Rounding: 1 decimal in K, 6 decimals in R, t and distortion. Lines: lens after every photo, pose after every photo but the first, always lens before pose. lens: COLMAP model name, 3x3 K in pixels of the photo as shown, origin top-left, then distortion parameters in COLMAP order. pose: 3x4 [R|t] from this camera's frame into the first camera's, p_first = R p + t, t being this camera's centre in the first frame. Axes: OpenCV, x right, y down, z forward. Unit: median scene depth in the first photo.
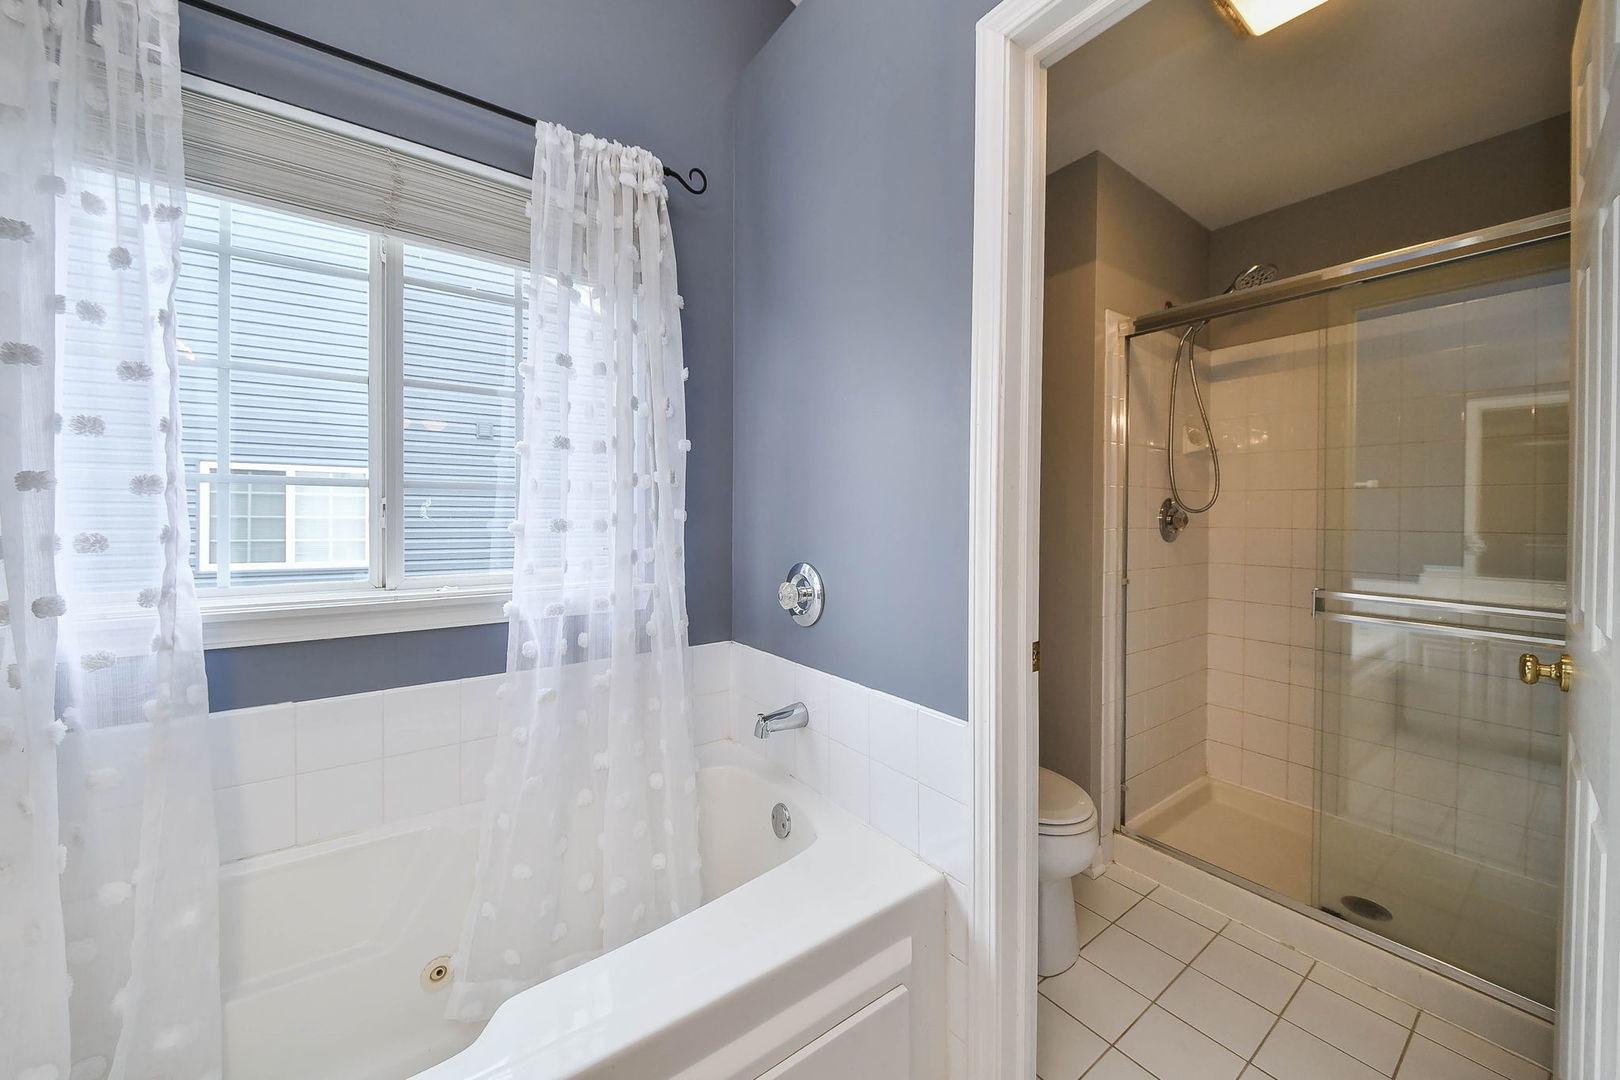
lens RADIAL K [[580.5, 0, 801.4], [0, 580.5, 521.5], [0, 0, 1]] dist [0.019481, -0.009289]
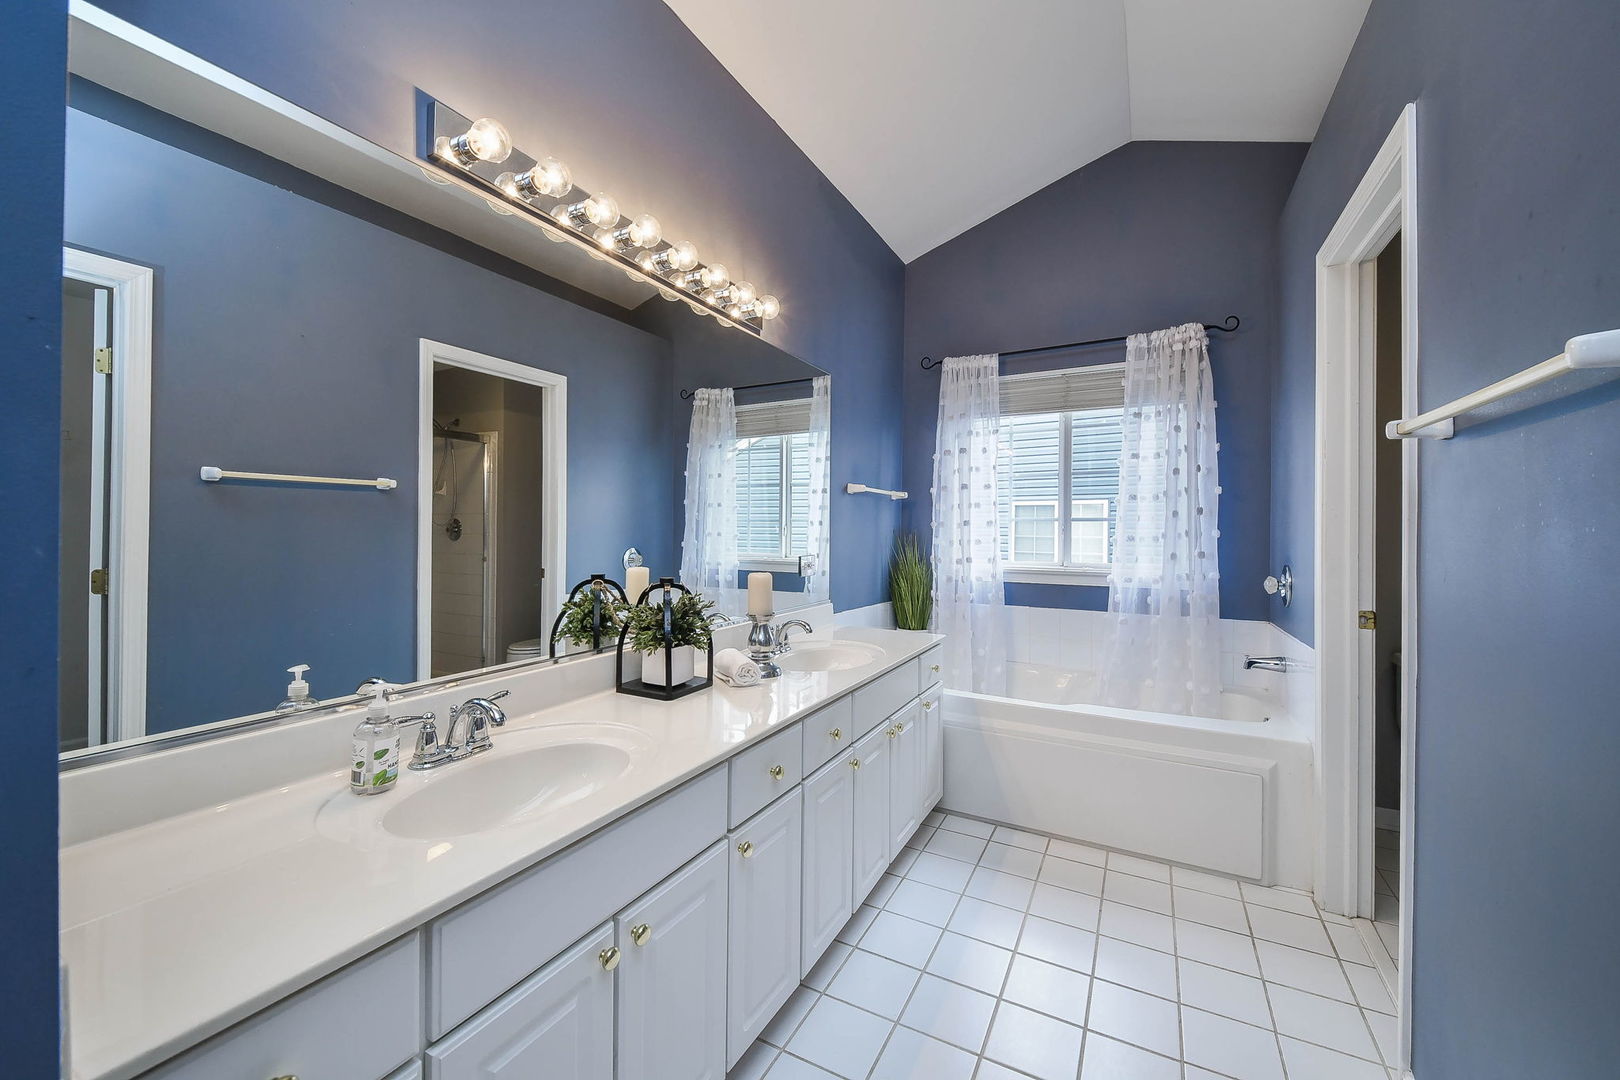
lens RADIAL K [[617.1, 0, 812.9], [0, 617.1, 531.1], [0, 0, 1]] dist [0.000393, -0.000052]
pose [[0.444842, -0.004601, -0.895597, 0.976287], [-0.013857, 0.999832, -0.012019, 0.021148], [0.895502, 0.017757, 0.444704, -0.906305]]
